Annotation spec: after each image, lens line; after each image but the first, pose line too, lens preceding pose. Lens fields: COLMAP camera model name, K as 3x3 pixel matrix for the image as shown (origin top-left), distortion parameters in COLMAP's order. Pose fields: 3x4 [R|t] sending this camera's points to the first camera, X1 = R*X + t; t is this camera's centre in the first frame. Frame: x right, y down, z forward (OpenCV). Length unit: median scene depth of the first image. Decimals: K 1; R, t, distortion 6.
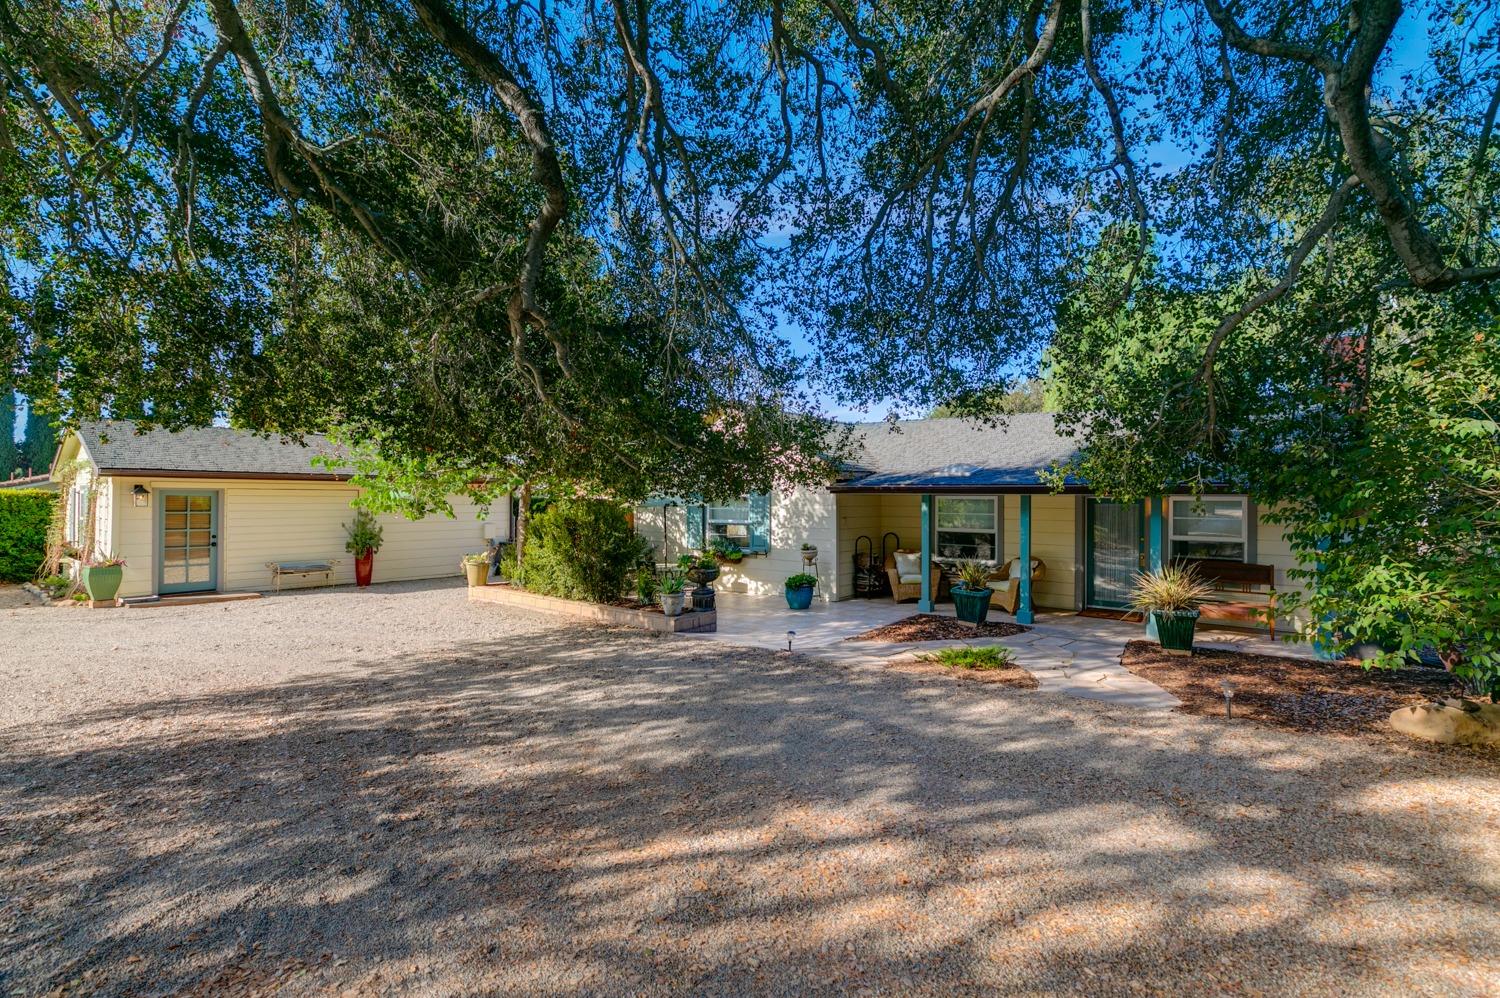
lens RADIAL K [[691.3, 0, 751.4], [0, 691.3, 505.1], [0, 0, 1]] dist [0.006647, 0.000664]
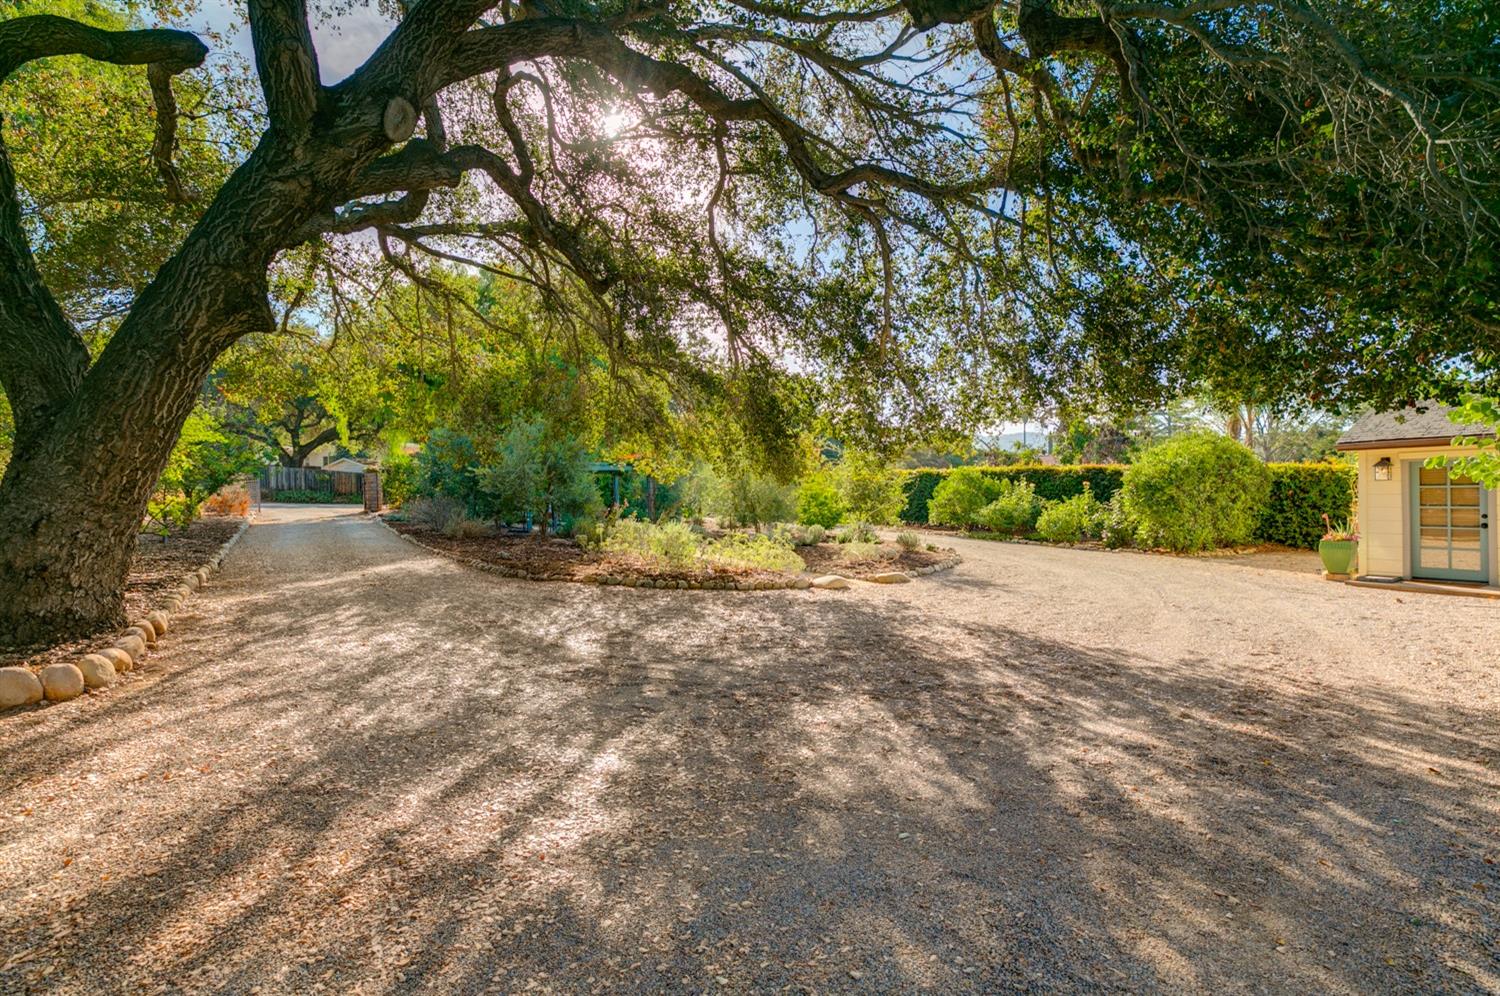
lens RADIAL K [[691.3, 0, 755.9], [0, 691.3, 492.7], [0, 0, 1]] dist [0.006647, 0.000664]
pose [[-0.337076, 0.002377, -0.941474, 0.575335], [0.016461, 0.999859, -0.003369, 0.015922], [0.941333, -0.016633, -0.337068, 1.016724]]
